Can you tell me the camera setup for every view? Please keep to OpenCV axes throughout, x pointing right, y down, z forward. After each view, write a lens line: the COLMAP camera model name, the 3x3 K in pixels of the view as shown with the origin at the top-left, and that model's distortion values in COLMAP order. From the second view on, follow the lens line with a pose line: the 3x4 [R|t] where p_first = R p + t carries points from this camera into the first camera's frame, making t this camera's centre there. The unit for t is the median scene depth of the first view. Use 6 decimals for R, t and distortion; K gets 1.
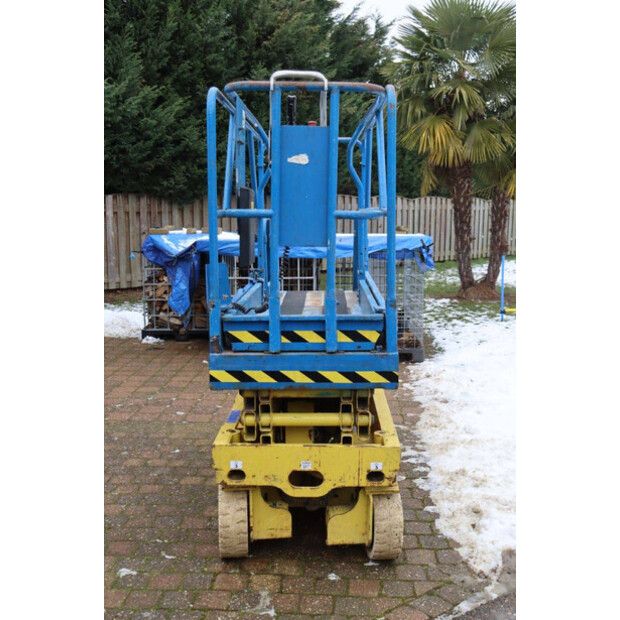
lens RADIAL K [[697.0, 0, 310.0], [0, 697.0, 310.0], [0, 0, 1]] dist [-0.070081, 0.211964]
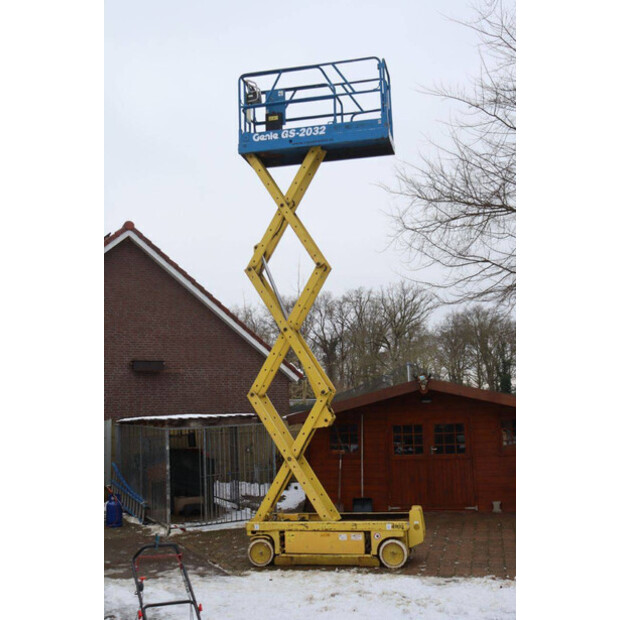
lens RADIAL K [[724.3, 0, 310.0], [0, 724.3, 310.0], [0, 0, 1]] dist [-0.062314, 0.279528]
pose [[-0.195393, -0.106784, -0.974894, 3.338231], [-0.101265, 0.990938, -0.088246, -0.504772], [0.975483, 0.081480, -0.204436, 1.817400]]
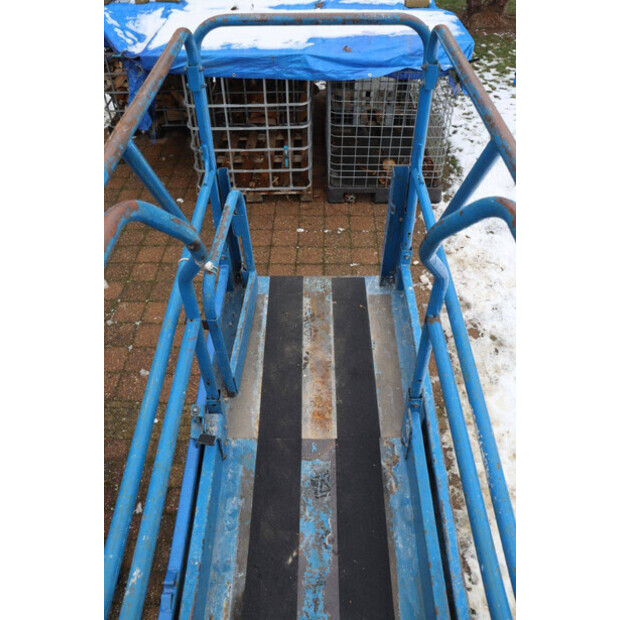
lens RADIAL K [[508.0, 0, 310.0], [0, 508.0, 310.0], [0, 0, 1]] dist [-0.169220, 0.138498]
pose [[0.999779, -0.016533, 0.013014, -0.007617], [0.005066, 0.789454, 0.613789, -0.452317], [-0.020422, -0.613587, 0.789363, 1.044585]]
